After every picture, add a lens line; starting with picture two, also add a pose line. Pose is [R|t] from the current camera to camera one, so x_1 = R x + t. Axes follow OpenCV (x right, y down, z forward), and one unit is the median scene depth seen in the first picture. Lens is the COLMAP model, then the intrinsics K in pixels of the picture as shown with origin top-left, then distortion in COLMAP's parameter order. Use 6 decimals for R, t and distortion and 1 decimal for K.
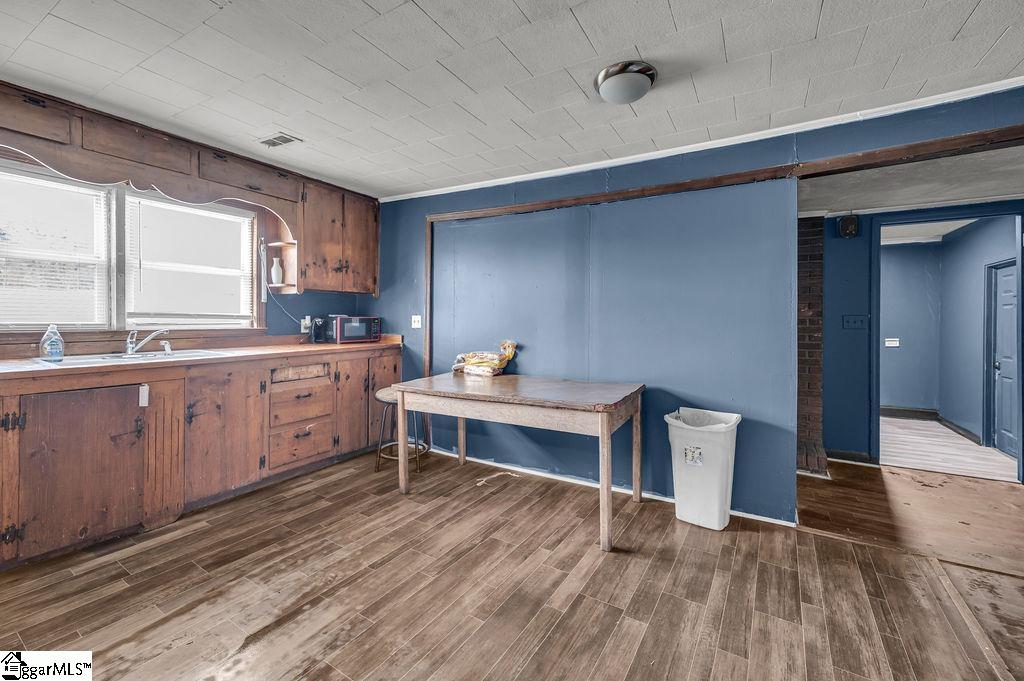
lens RADIAL K [[421.0, 0, 520.9], [0, 421.0, 322.0], [0, 0, 1]] dist [-0.002569, 0.001900]
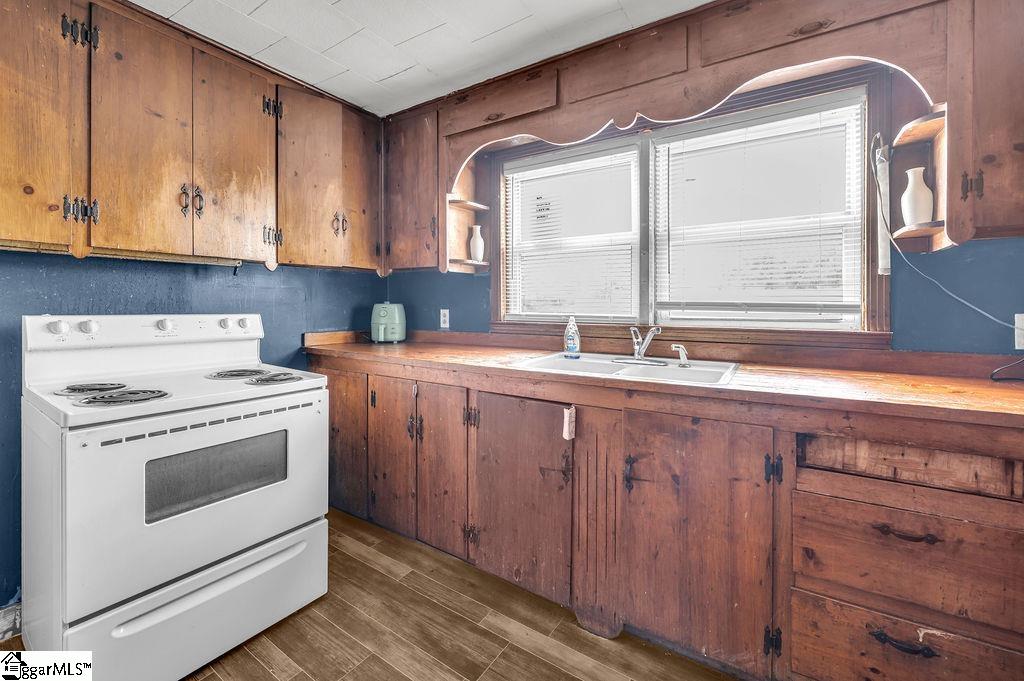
lens RADIAL K [[421.0, 0, 527.7], [0, 421.0, 310.3], [0, 0, 1]] dist [-0.002569, 0.001900]
pose [[-0.043066, 0.000522, -0.999072, -0.175735], [-0.012568, 0.999920, 0.001065, -0.005533], [0.998993, 0.012603, -0.043056, 0.786454]]
